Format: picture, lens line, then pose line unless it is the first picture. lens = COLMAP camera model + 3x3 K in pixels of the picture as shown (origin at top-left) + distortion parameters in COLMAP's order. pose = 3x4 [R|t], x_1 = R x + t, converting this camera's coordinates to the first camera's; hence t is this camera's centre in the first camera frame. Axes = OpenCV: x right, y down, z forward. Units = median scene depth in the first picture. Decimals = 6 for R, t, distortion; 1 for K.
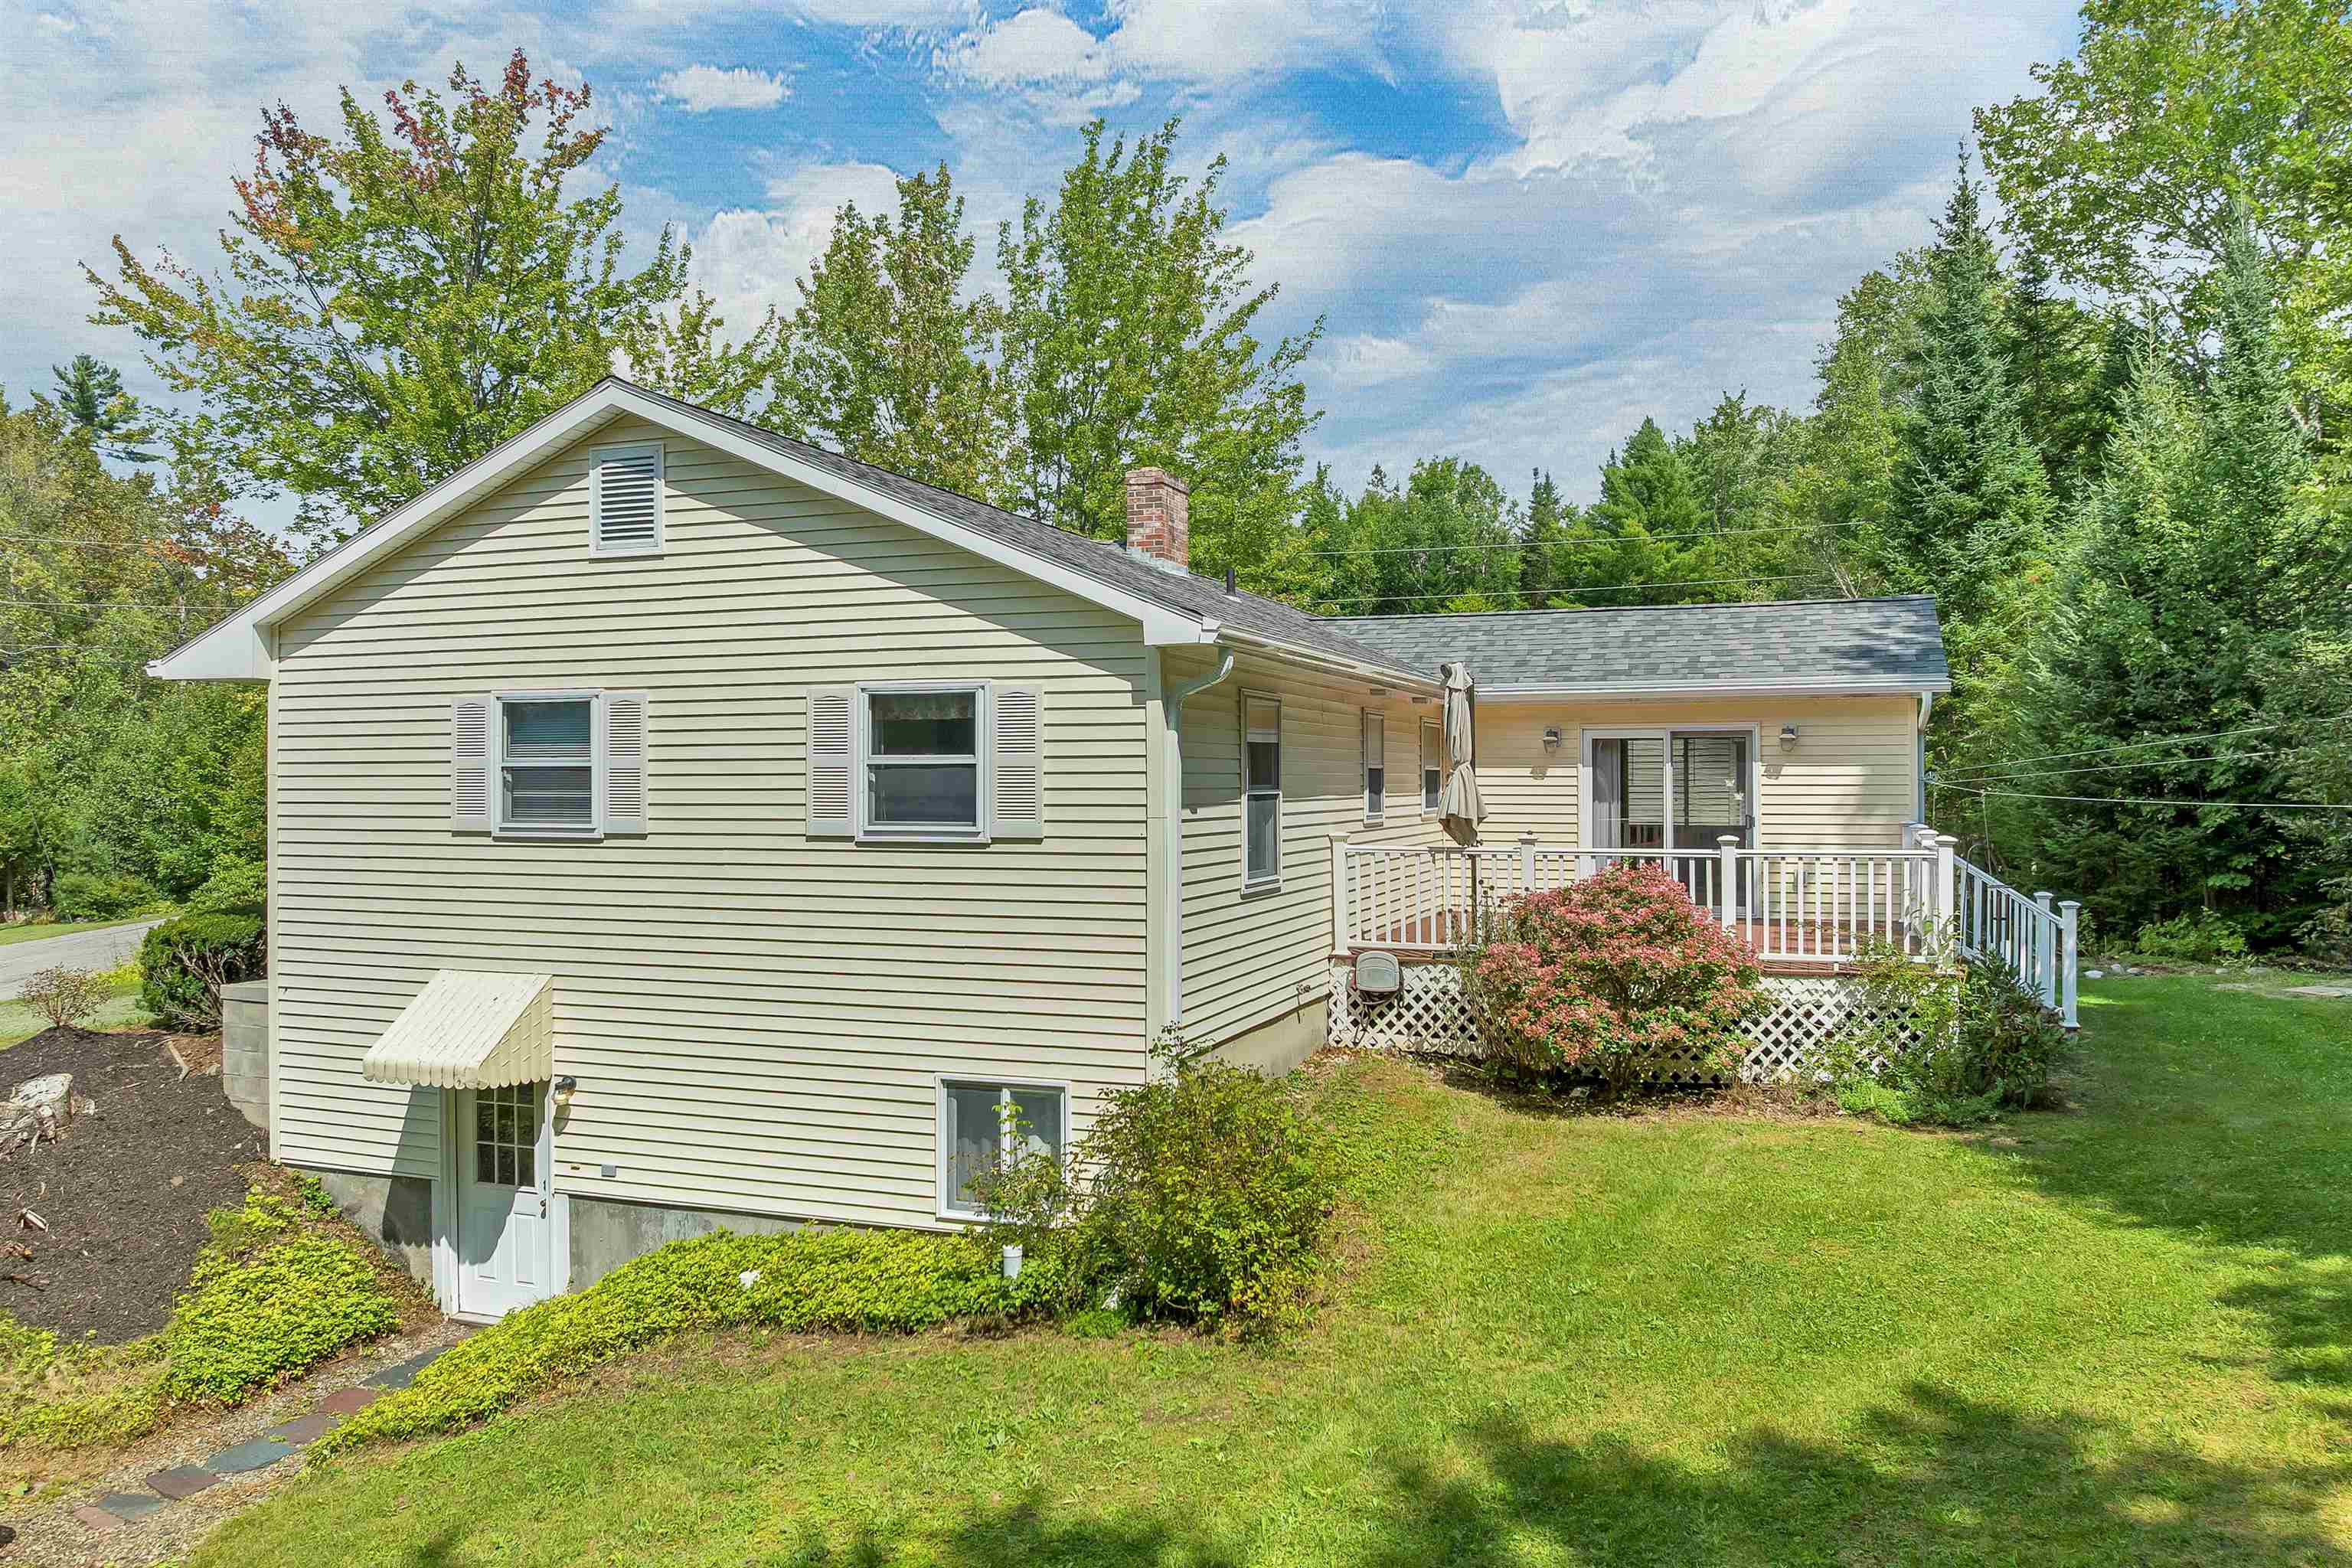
lens RADIAL K [[1688.2, 0, 1176.0], [0, 1688.2, 784.0], [0, 0, 1]] dist [-0.034021, -0.001083]
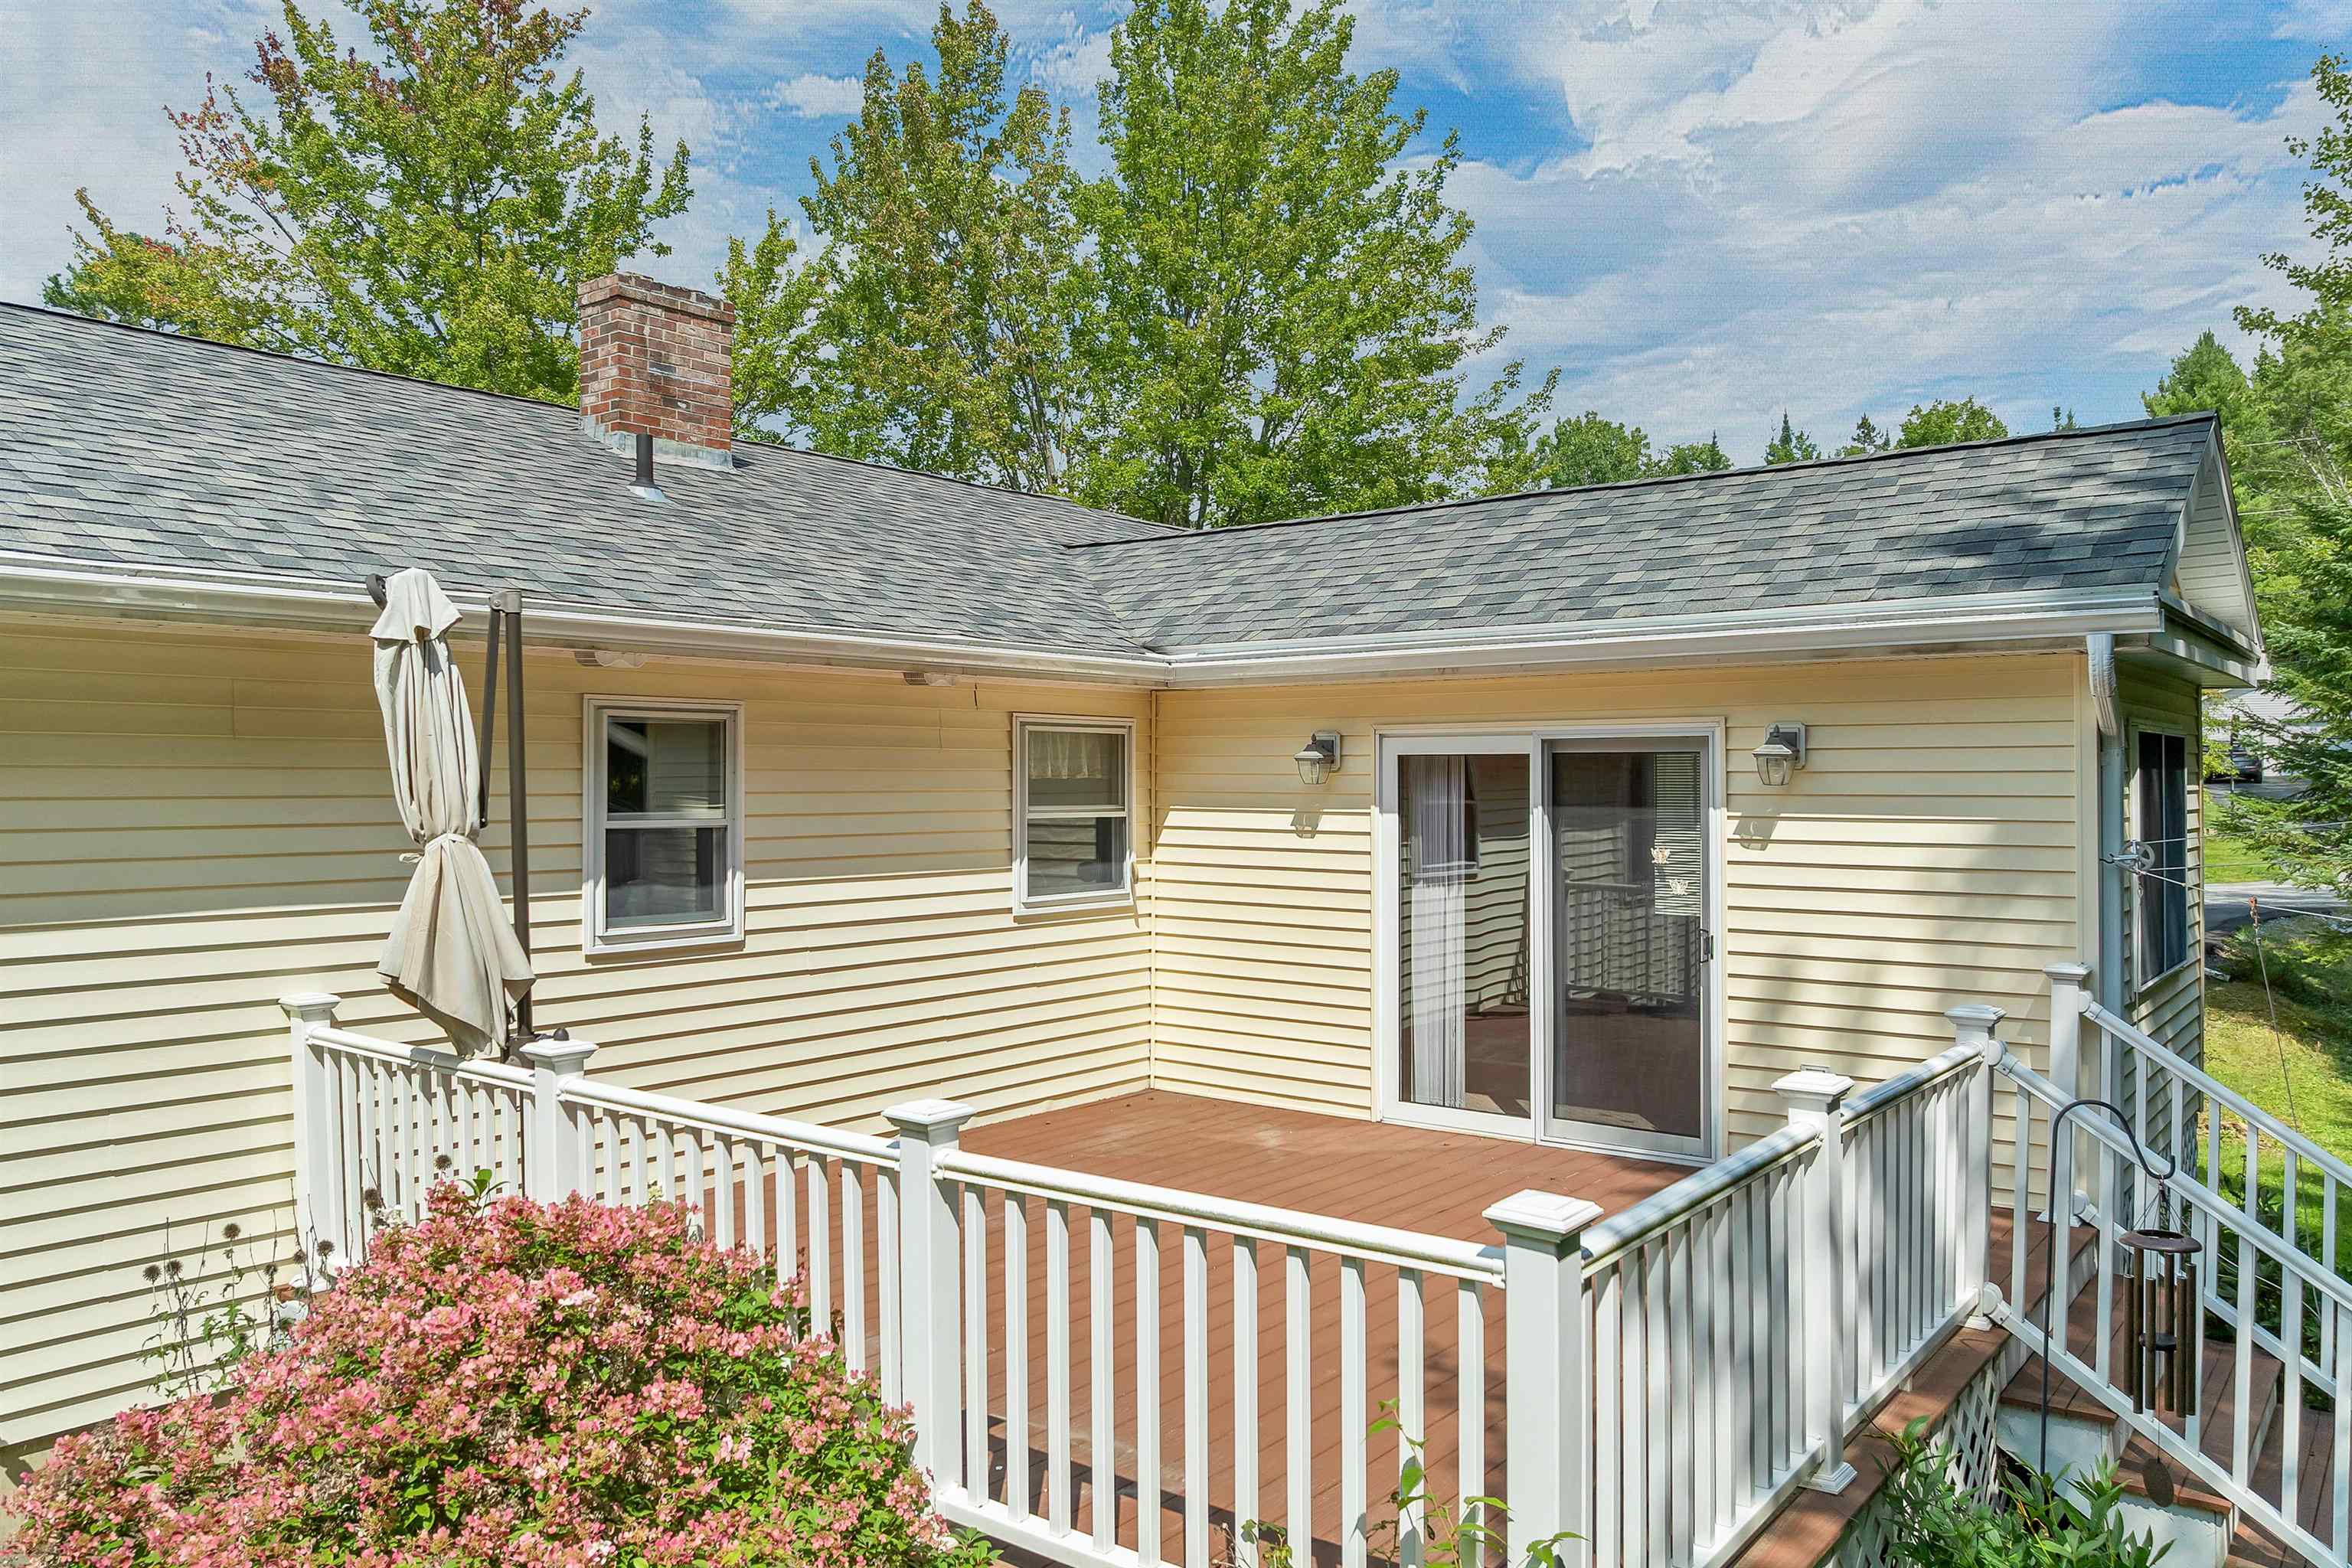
lens RADIAL K [[1687.4, 0, 1177.2], [0, 1687.4, 776.9], [0, 0, 1]] dist [-0.002191, -0.045248]
pose [[0.950396, 0.002637, -0.311031, 0.348747], [-0.004063, 0.999984, -0.003938, -0.019193], [0.311015, 0.005006, 0.950392, 0.544258]]
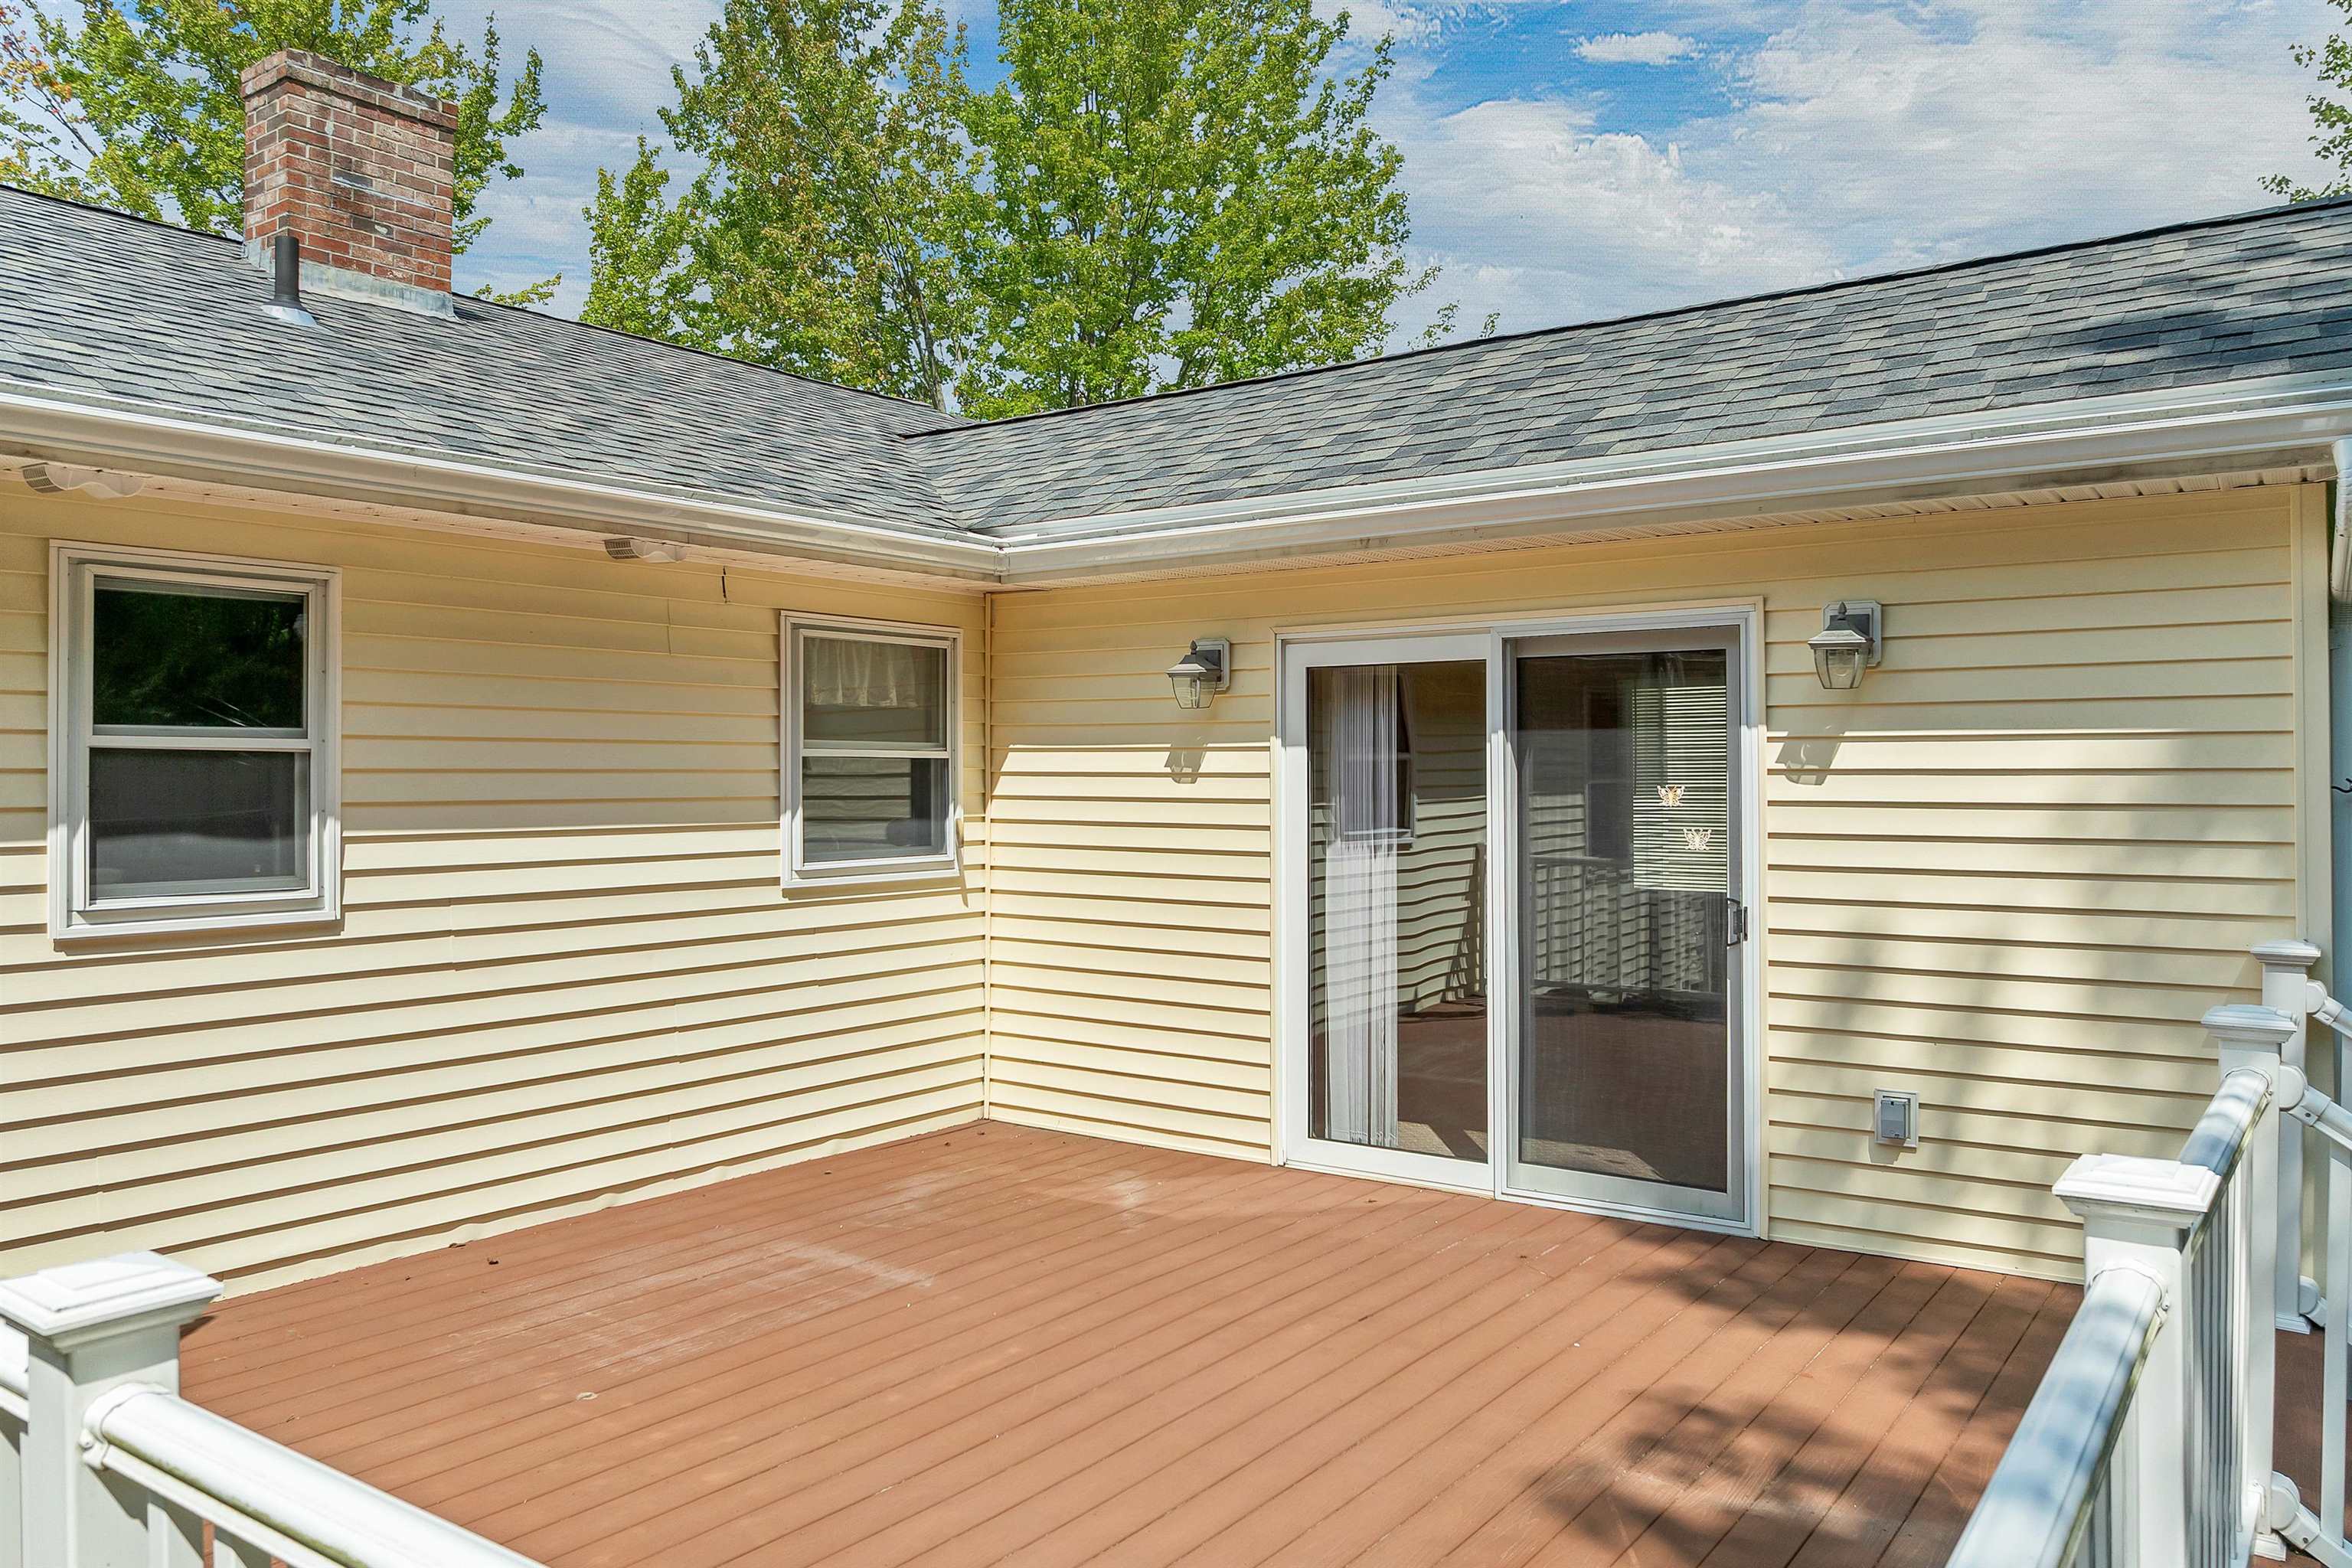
lens RADIAL K [[1688.2, 0, 1176.0], [0, 1688.2, 784.0], [0, 0, 1]] dist [-0.034021, -0.001083]
pose [[0.961833, 0.003113, -0.273618, 0.328765], [-0.002438, 0.999993, 0.002810, -0.003631], [0.273625, -0.002036, 0.961834, 0.677429]]
